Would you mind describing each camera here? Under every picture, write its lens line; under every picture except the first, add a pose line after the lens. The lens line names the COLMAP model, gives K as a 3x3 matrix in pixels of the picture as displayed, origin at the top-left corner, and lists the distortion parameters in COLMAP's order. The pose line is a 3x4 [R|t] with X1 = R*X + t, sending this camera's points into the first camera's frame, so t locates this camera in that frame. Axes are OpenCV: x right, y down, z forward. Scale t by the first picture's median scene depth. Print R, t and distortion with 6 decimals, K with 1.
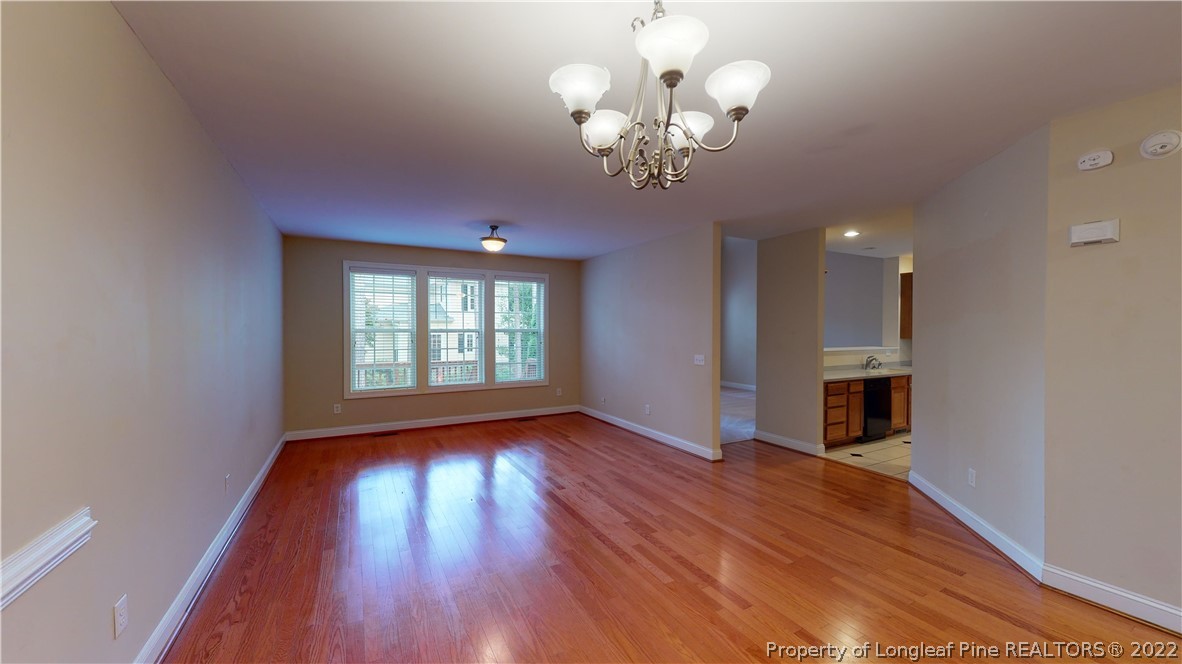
lens RADIAL K [[434.3, 0, 591.0], [0, 434.3, 332.0], [0, 0, 1]] dist [-0.000106, 0.000038]
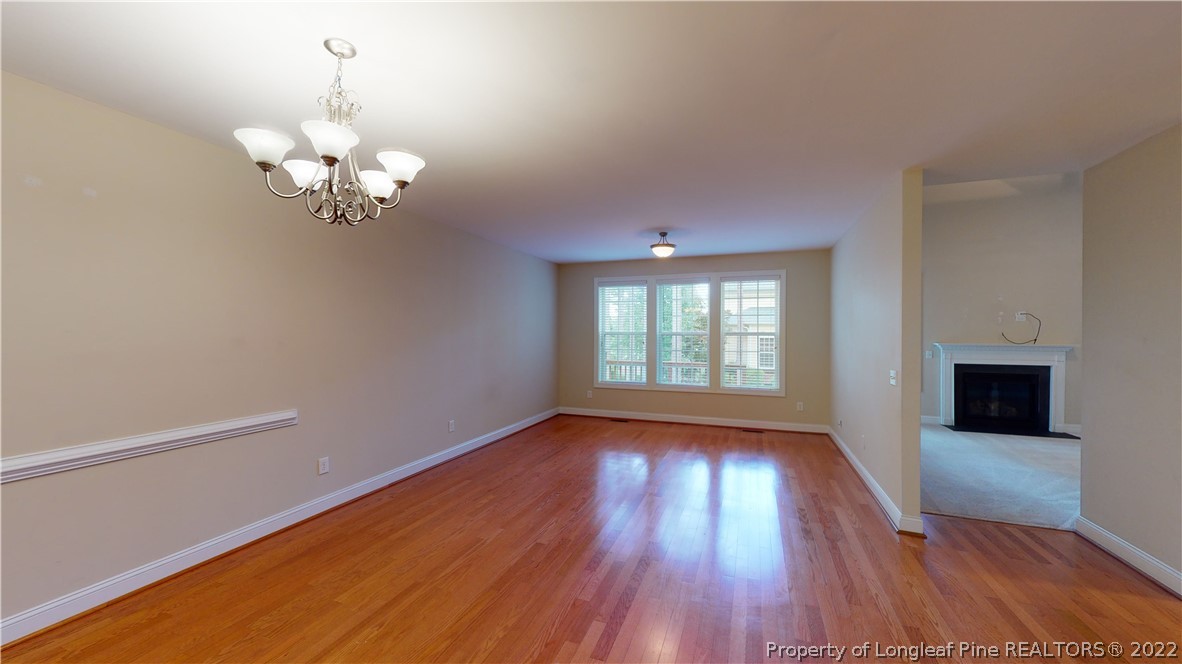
lens RADIAL K [[434.3, 0, 591.0], [0, 434.3, 332.0], [0, 0, 1]] dist [-0.000106, 0.000038]
pose [[0.650070, -0.000176, -0.759875, 0.386869], [-0.005838, 0.999969, -0.005227, -0.000655], [0.759852, 0.007834, 0.650049, 0.167473]]
